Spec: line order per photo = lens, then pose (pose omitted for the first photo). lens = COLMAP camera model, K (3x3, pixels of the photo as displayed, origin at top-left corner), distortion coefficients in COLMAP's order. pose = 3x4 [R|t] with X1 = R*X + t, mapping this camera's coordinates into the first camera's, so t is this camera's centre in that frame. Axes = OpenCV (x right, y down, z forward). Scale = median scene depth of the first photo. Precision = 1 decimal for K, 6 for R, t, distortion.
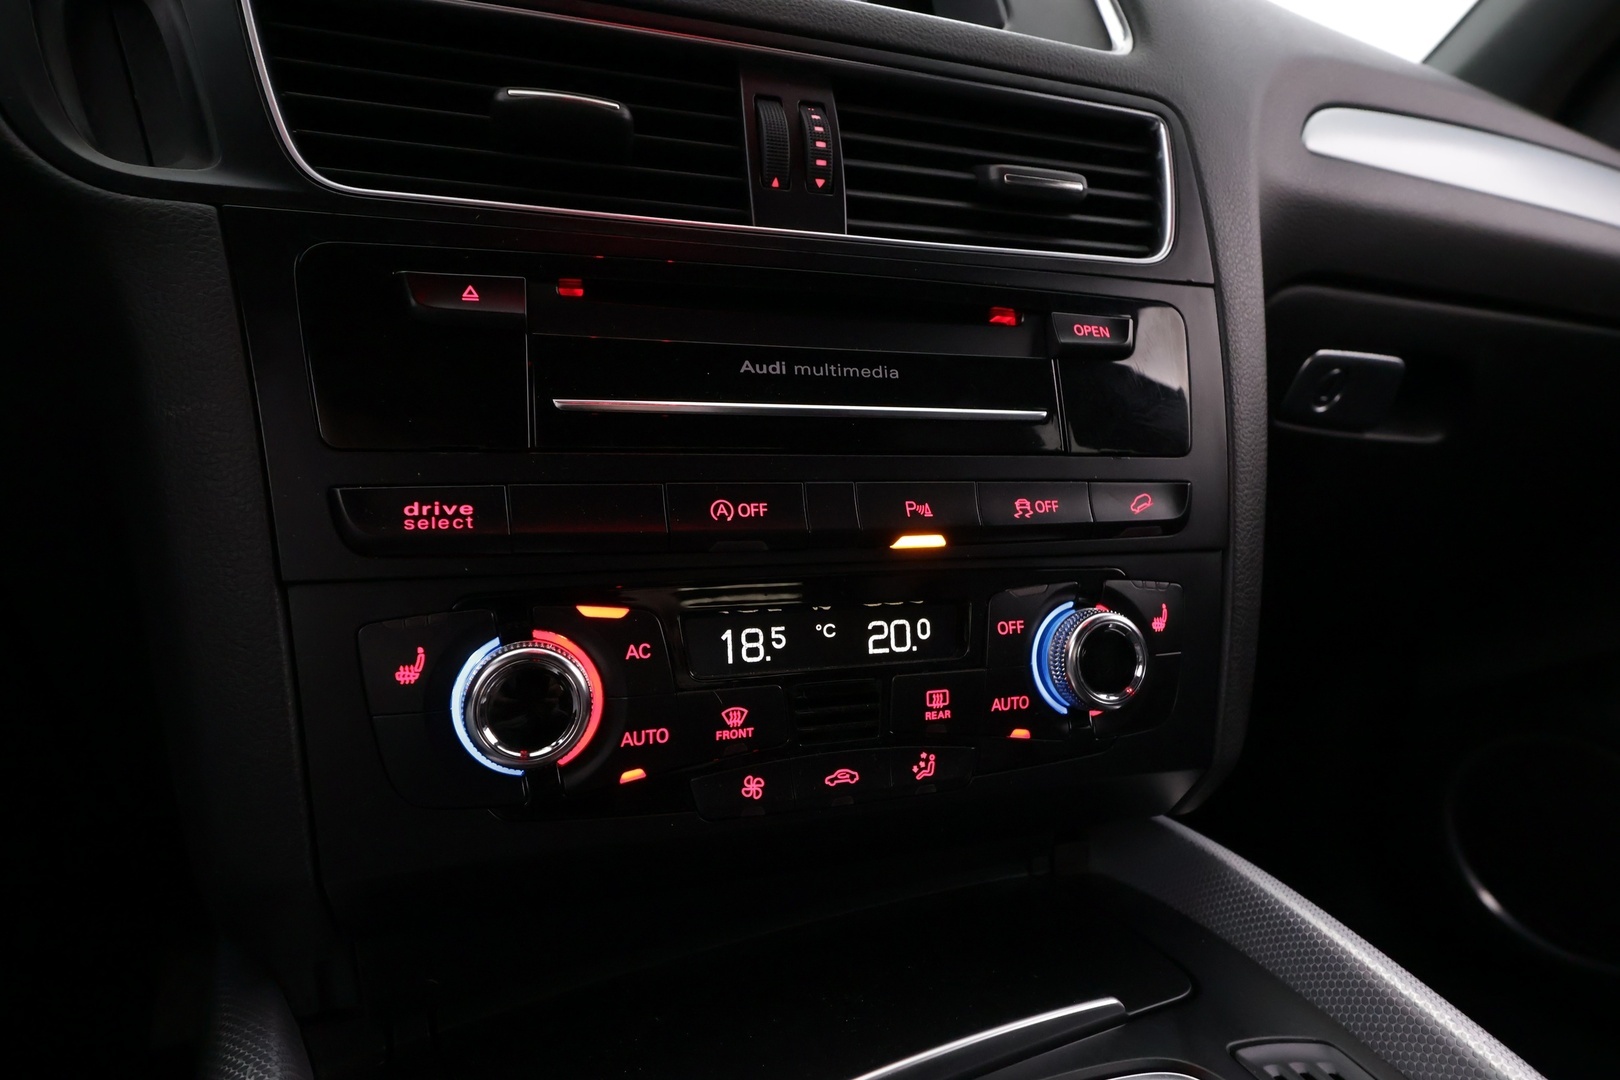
lens RADIAL K [[892.7, 0, 811.6], [0, 892.7, 541.1], [0, 0, 1]] dist [0.006060, -0.004472]
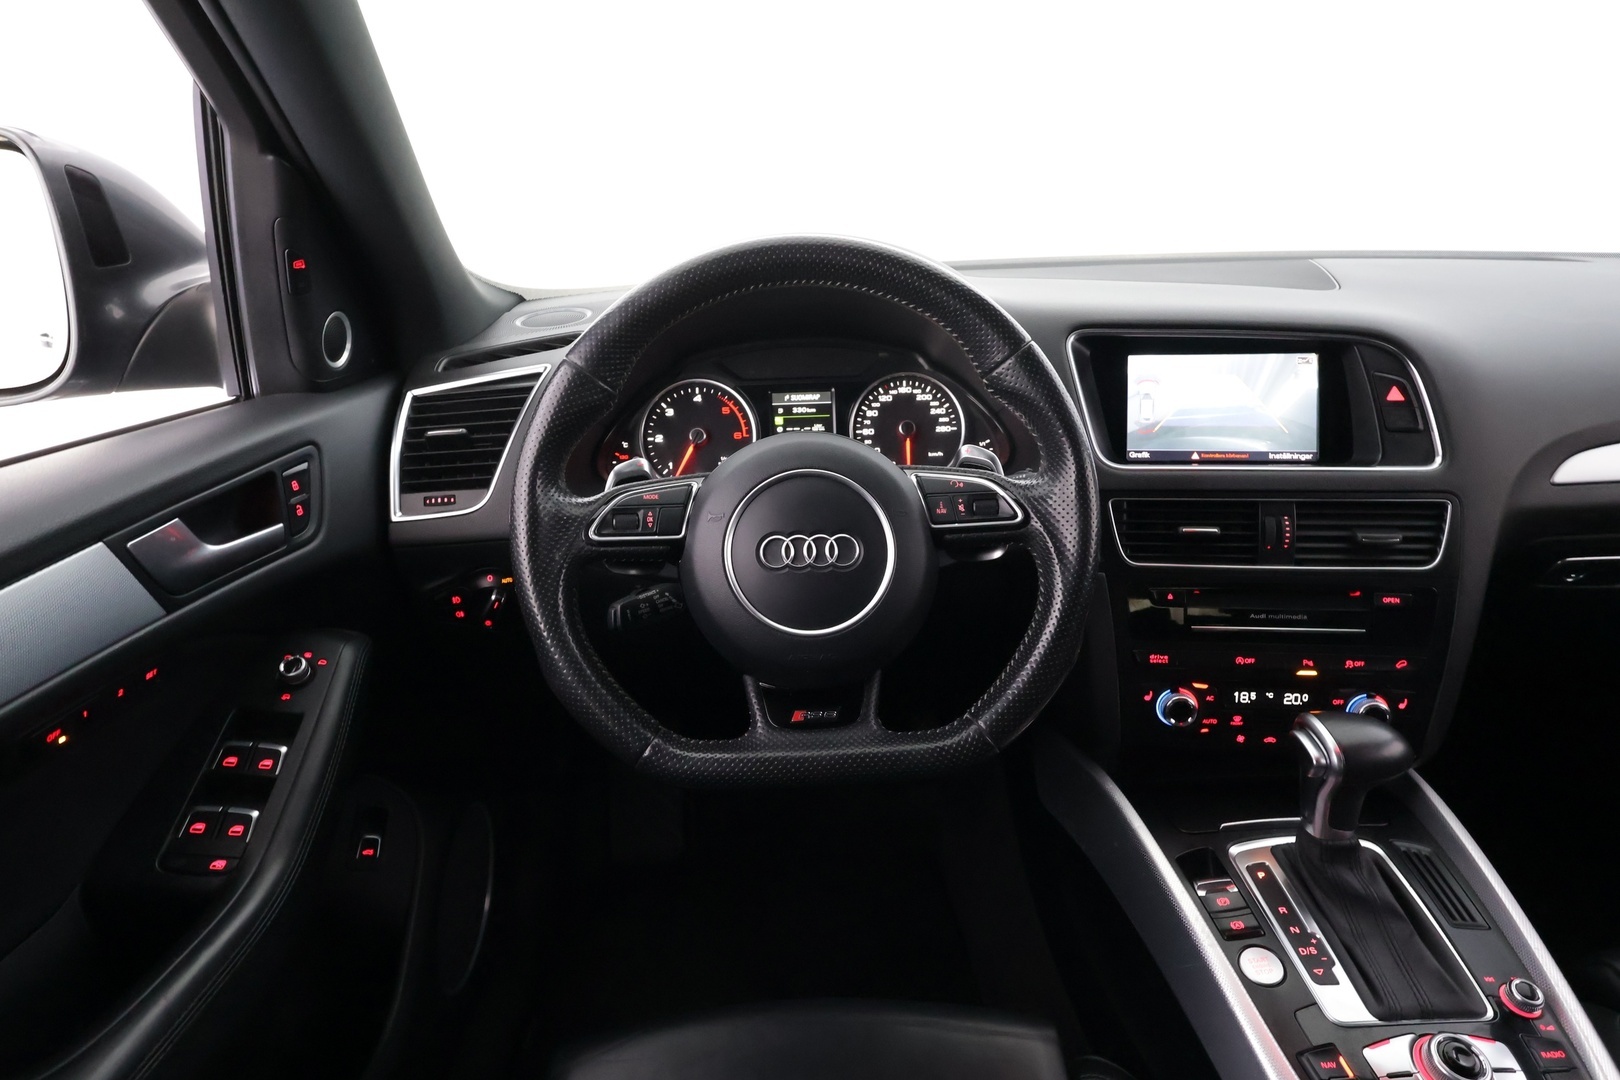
lens RADIAL K [[892.7, 0, 814.1], [0, 892.7, 540.4], [0, 0, 1]] dist [0.006060, -0.004472]
pose [[0.904694, 0.101492, -0.413797, -0.200713], [-0.011773, 0.976798, 0.213840, -1.158229], [0.425899, -0.188588, 0.884898, -2.534237]]
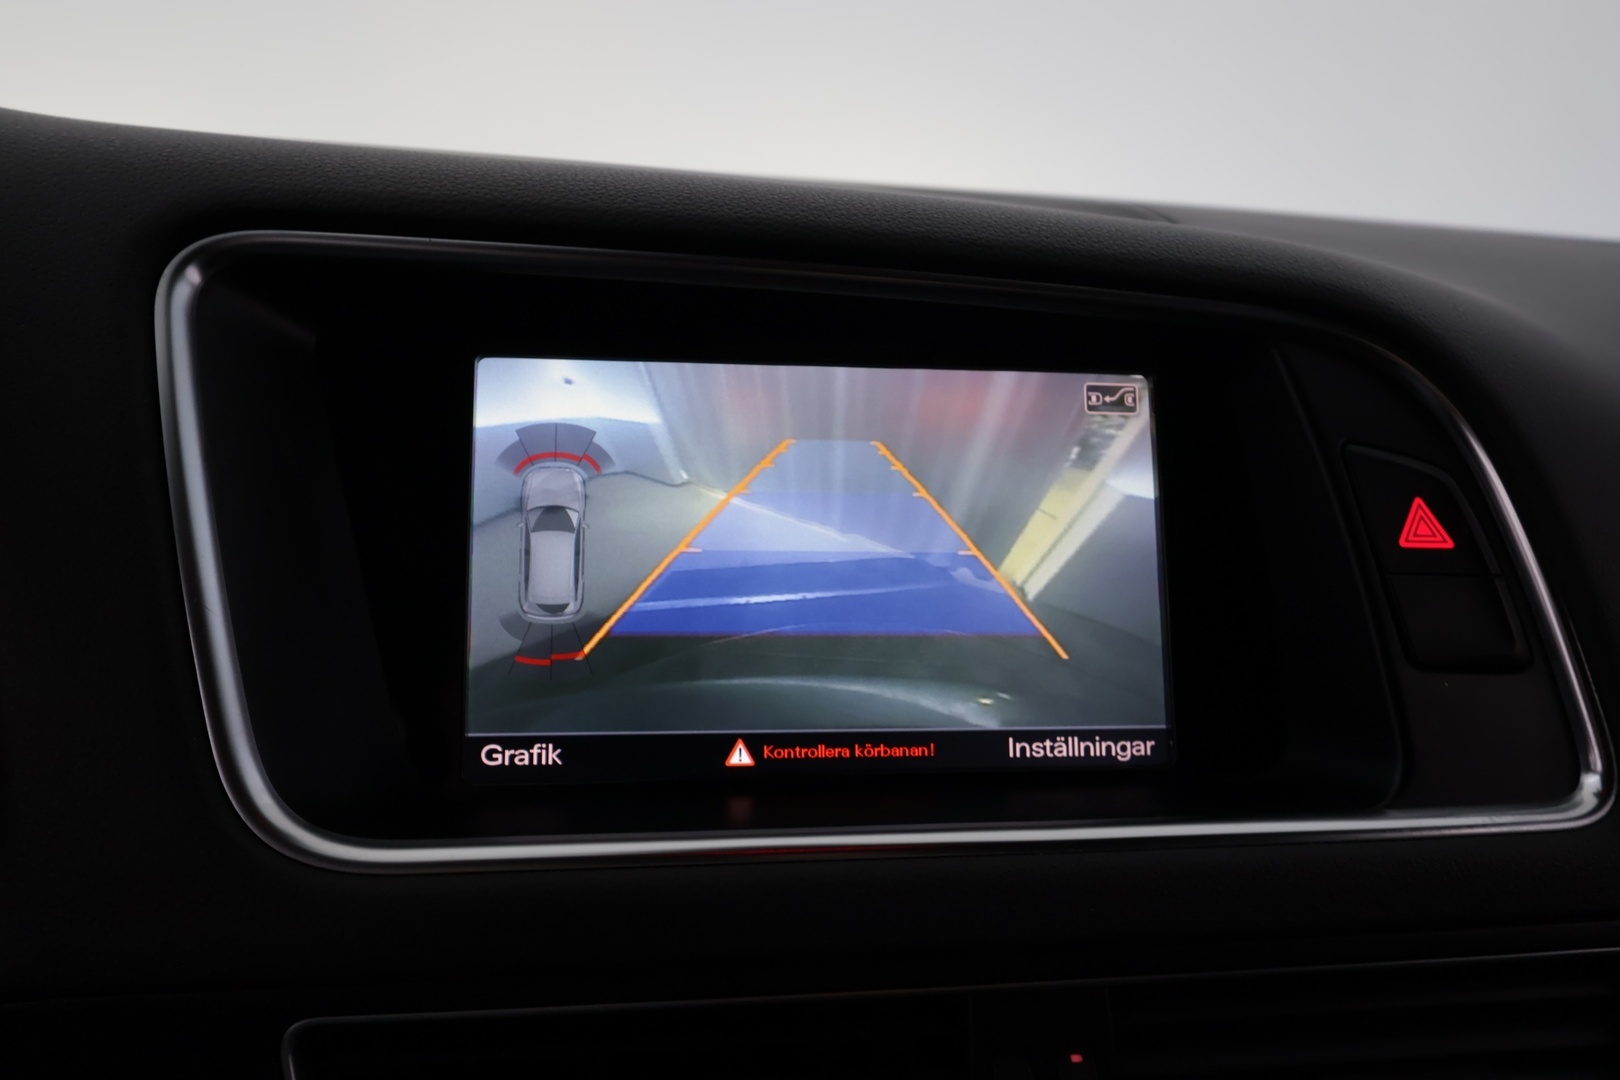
lens RADIAL K [[1188.7, 0, 807.1], [0, 1188.7, 544.2], [0, 0, 1]] dist [-0.012677, -0.019205]
pose [[0.984542, 0.058025, -0.165257, -0.084474], [-0.043603, 0.995023, 0.089602, -1.063641], [0.169633, -0.081012, 0.982172, 0.173956]]
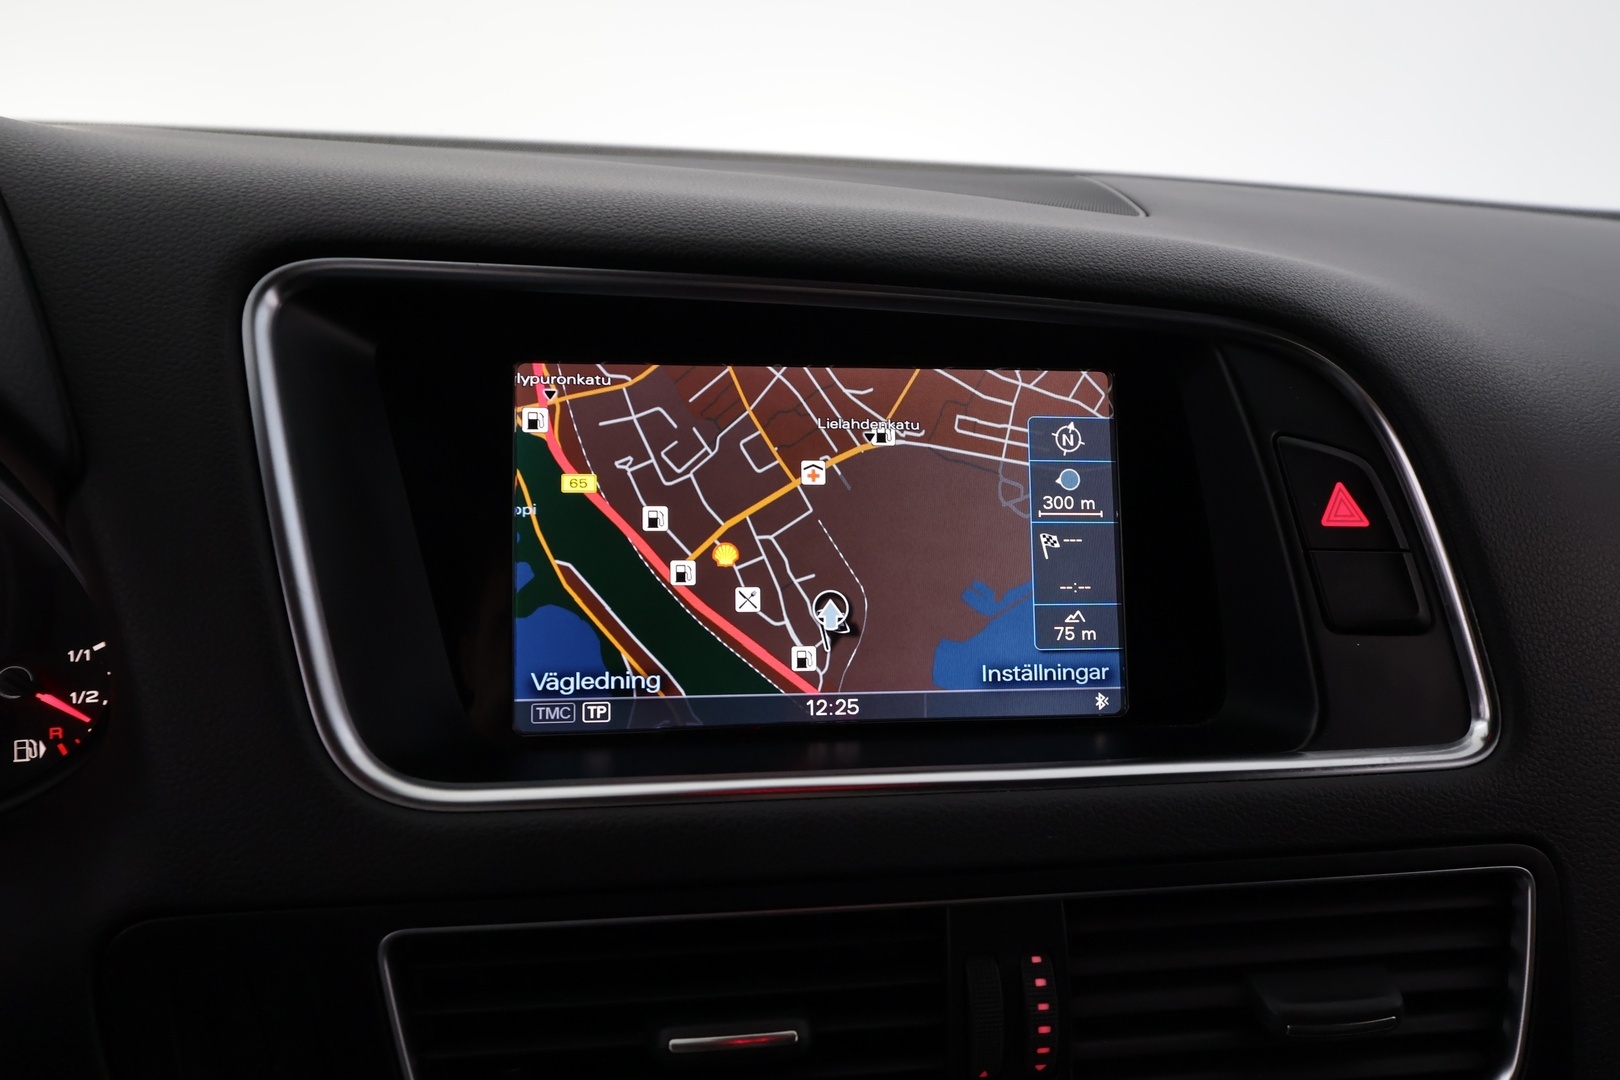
lens RADIAL K [[1275.8, 0, 813.3], [0, 1275.8, 534.0], [0, 0, 1]] dist [-0.014001, 0.004483]
pose [[0.986251, 0.061026, -0.153571, -0.049342], [-0.039034, 0.989048, 0.142342, -1.156513], [0.160576, -0.134391, 0.977832, -0.092270]]
